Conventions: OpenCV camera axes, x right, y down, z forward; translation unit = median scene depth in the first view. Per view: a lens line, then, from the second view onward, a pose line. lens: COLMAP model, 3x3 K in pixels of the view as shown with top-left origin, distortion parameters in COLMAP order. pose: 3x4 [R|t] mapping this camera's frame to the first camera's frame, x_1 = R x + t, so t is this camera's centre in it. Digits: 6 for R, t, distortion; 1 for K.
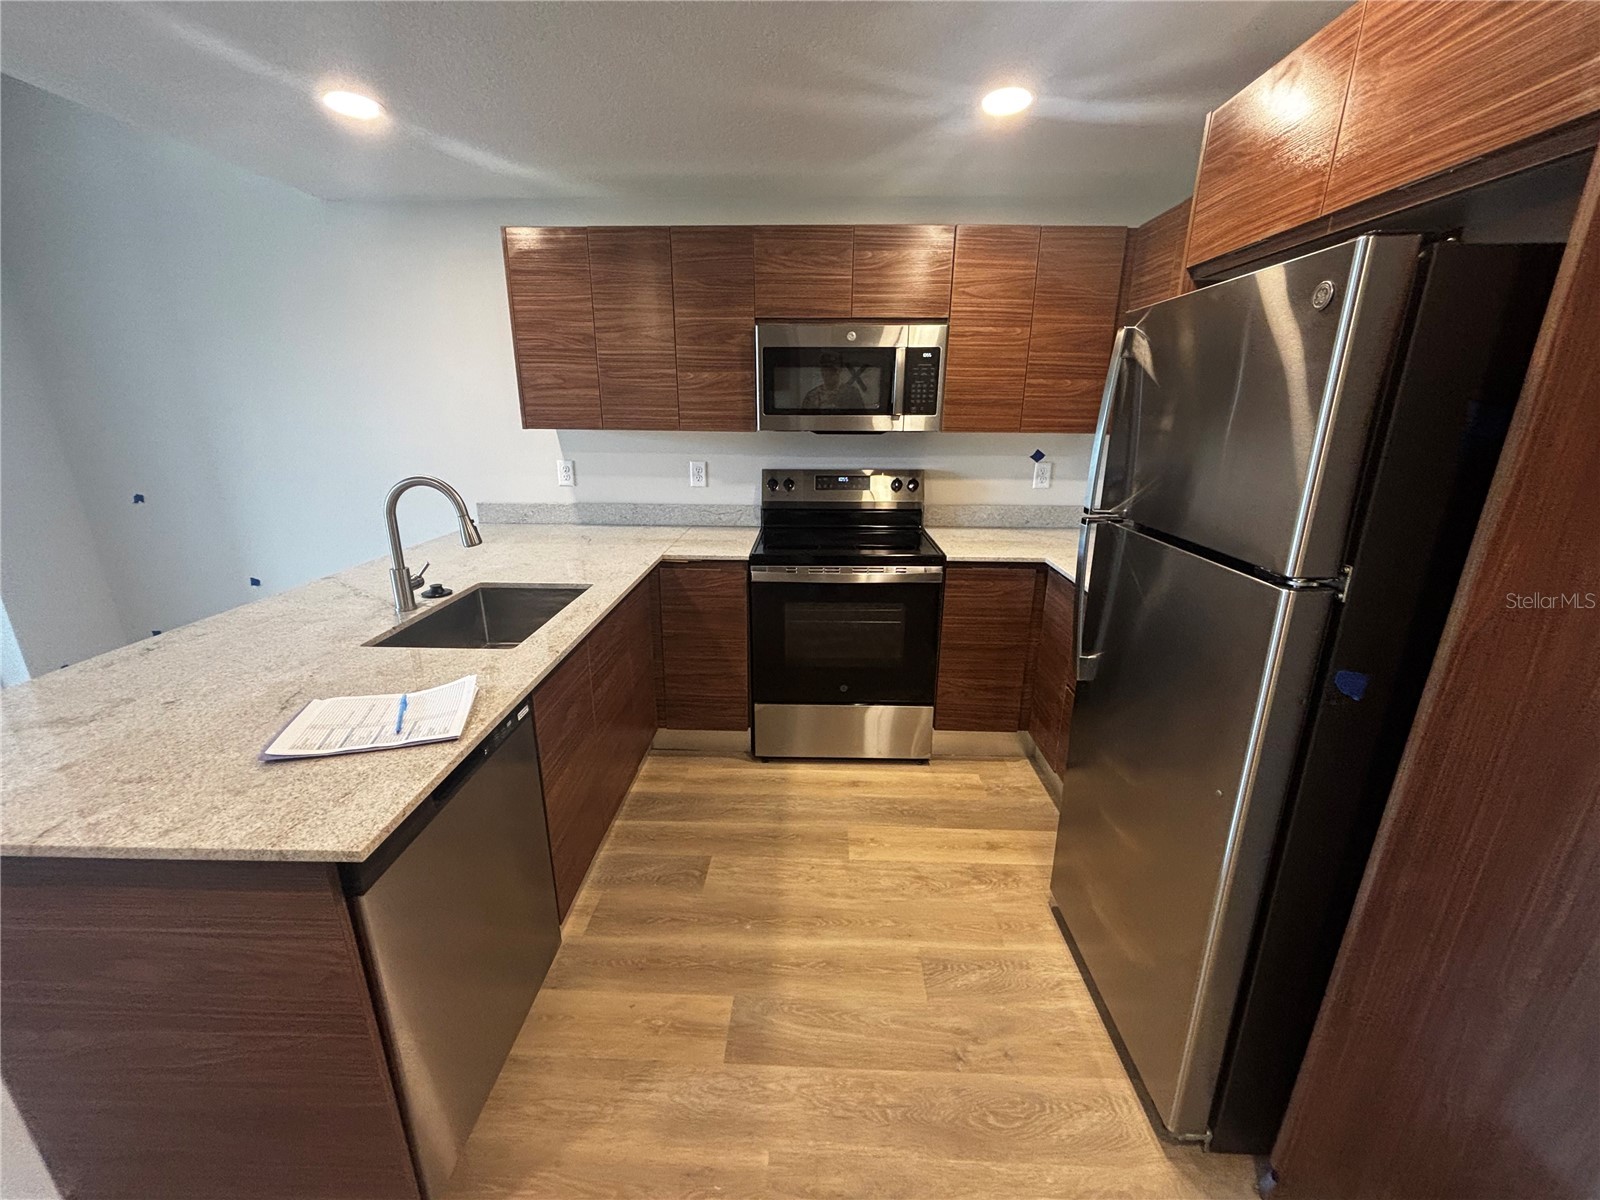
lens RADIAL K [[650.1, 0, 797.4], [0, 650.1, 599.2], [0, 0, 1]] dist [0.010712, -0.002009]
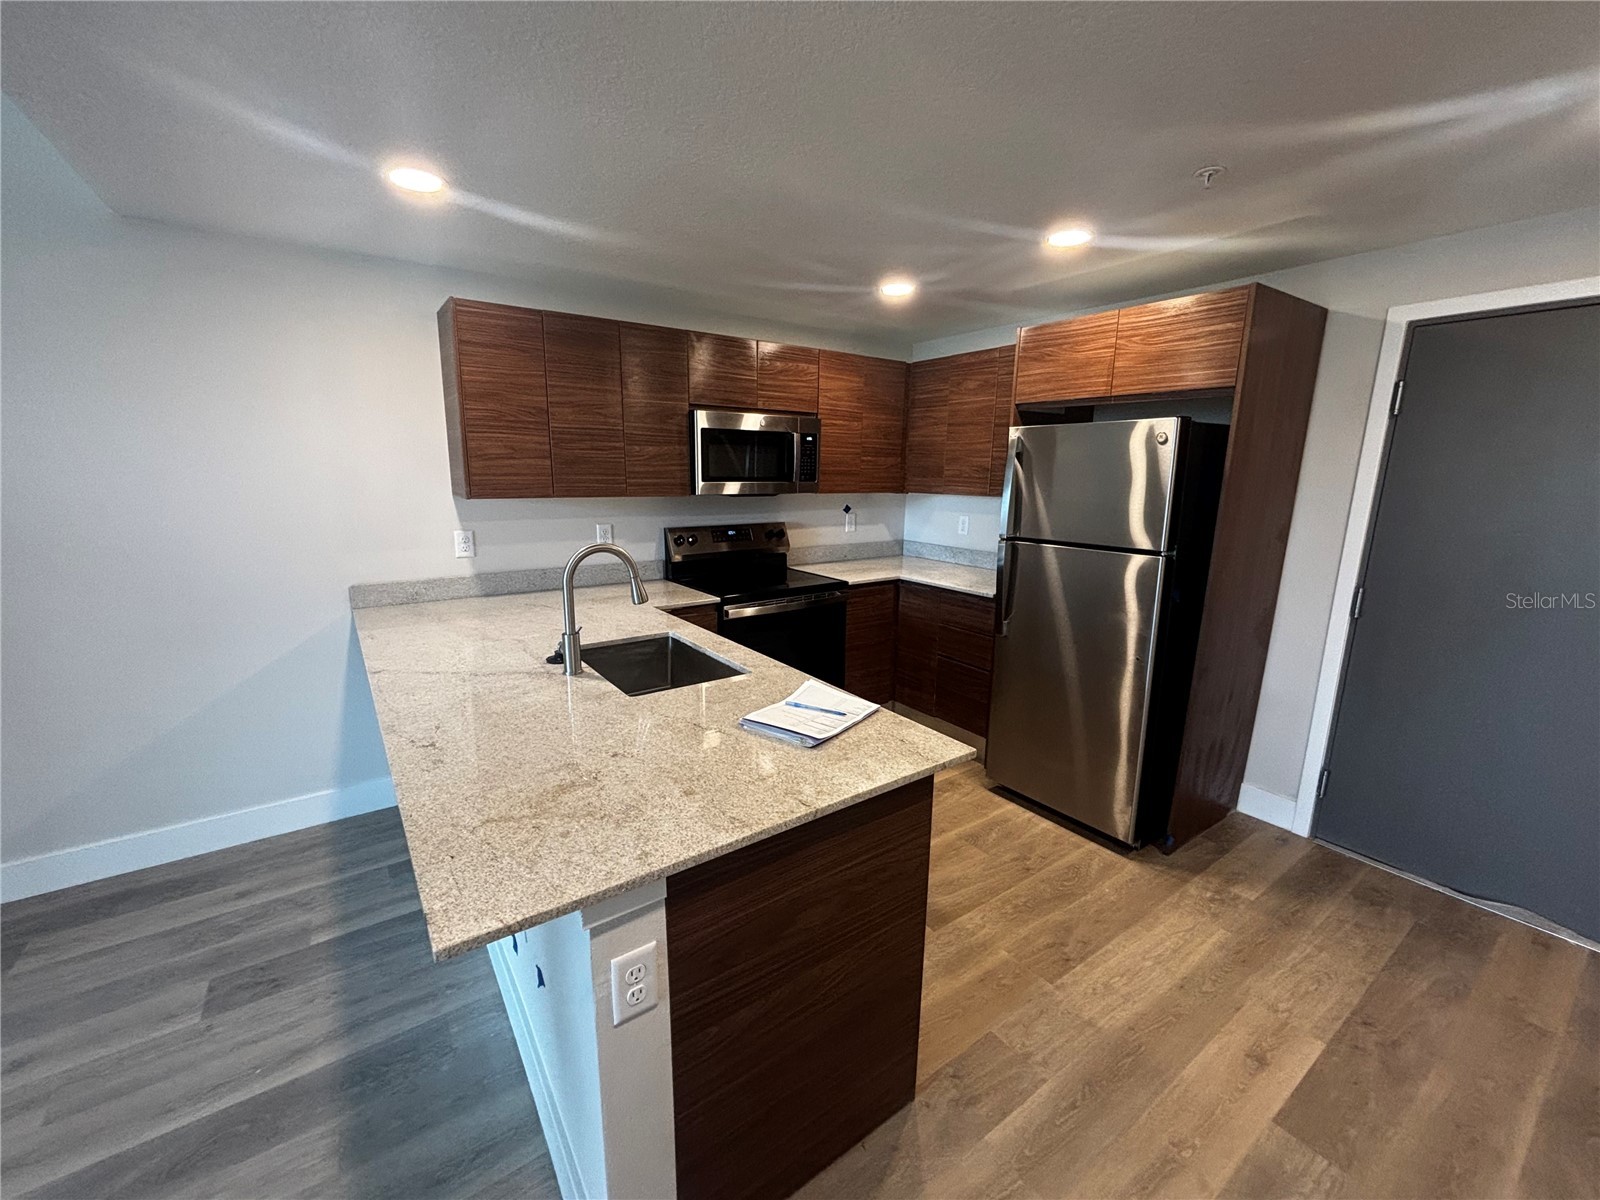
lens RADIAL K [[650.1, 0, 796.3], [0, 650.1, 600.1], [0, 0, 1]] dist [0.010712, -0.002009]
pose [[0.794630, -0.117868, 0.595542, -0.657293], [0.168978, 0.985148, -0.030489, -0.004500], [-0.583104, 0.124861, 0.802745, -0.032459]]
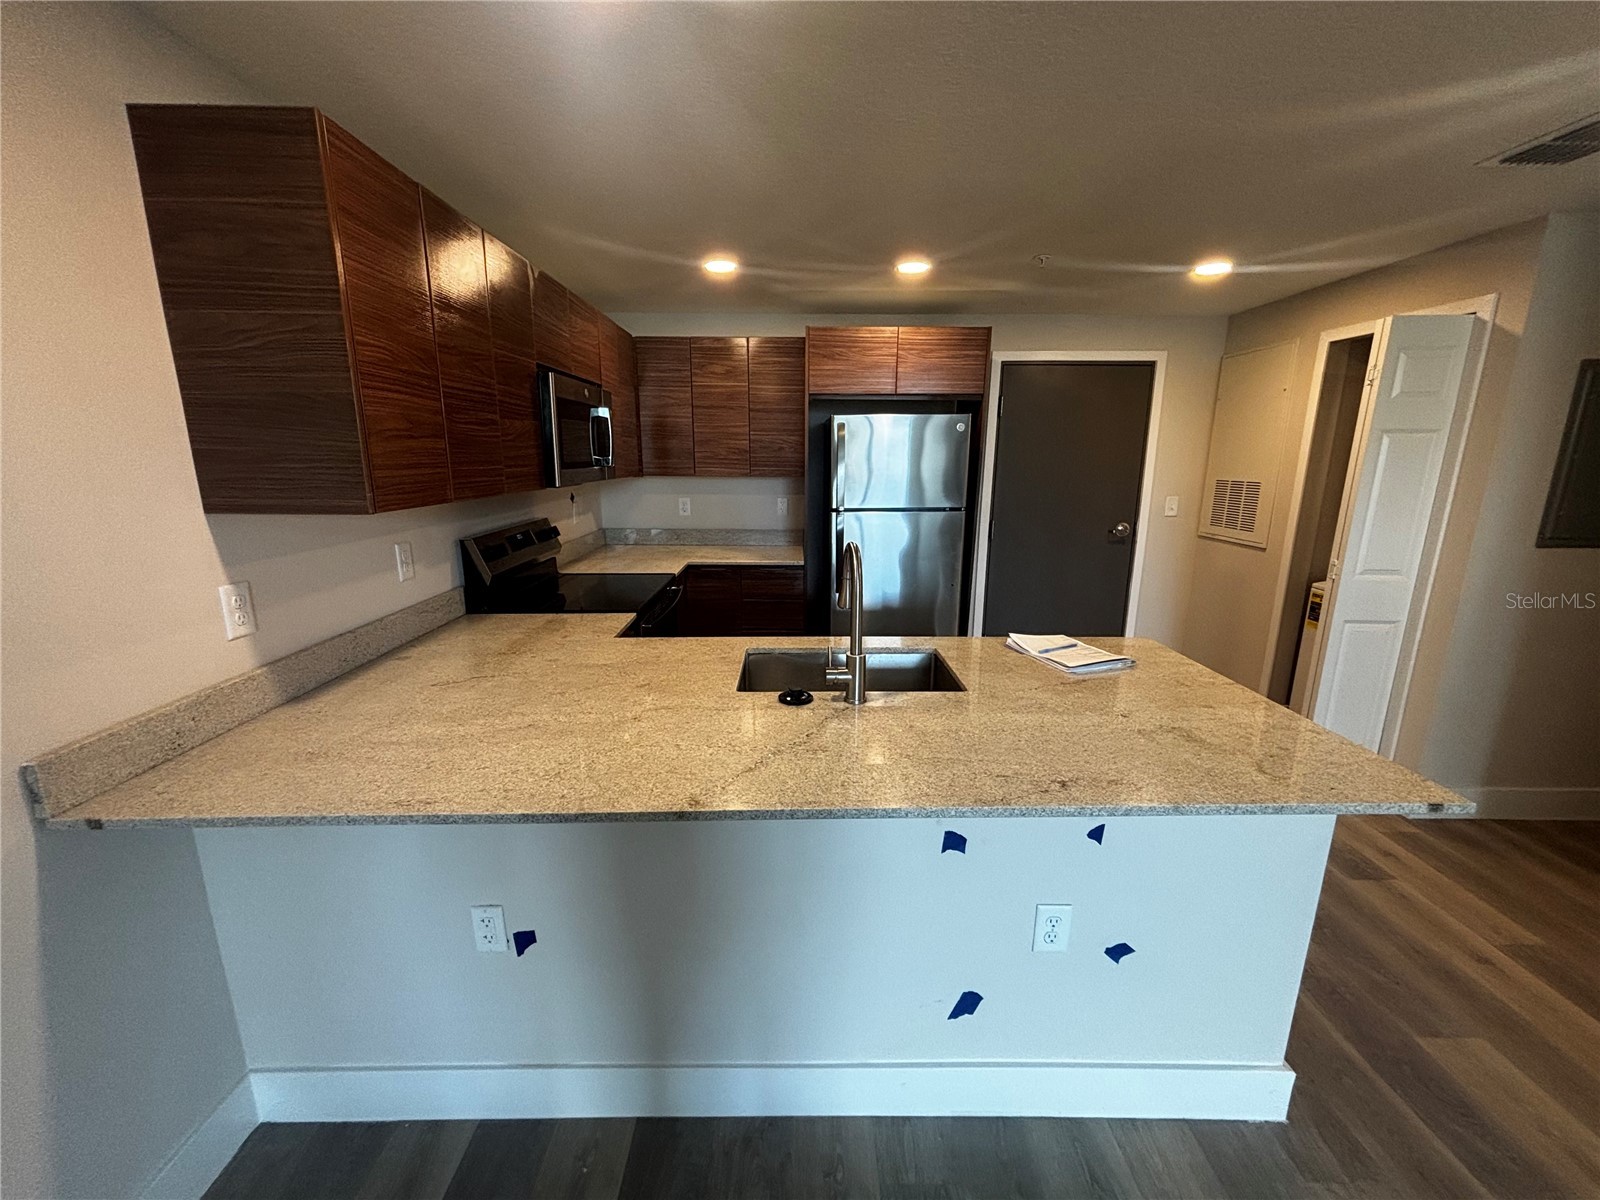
lens RADIAL K [[650.1, 0, 802.2], [0, 650.1, 606.0], [0, 0, 1]] dist [0.010712, -0.002009]
pose [[-0.049136, -0.234310, 0.970919, -1.000056], [0.286684, 0.927881, 0.238432, -0.232348], [-0.956764, 0.290063, 0.021580, 0.727127]]
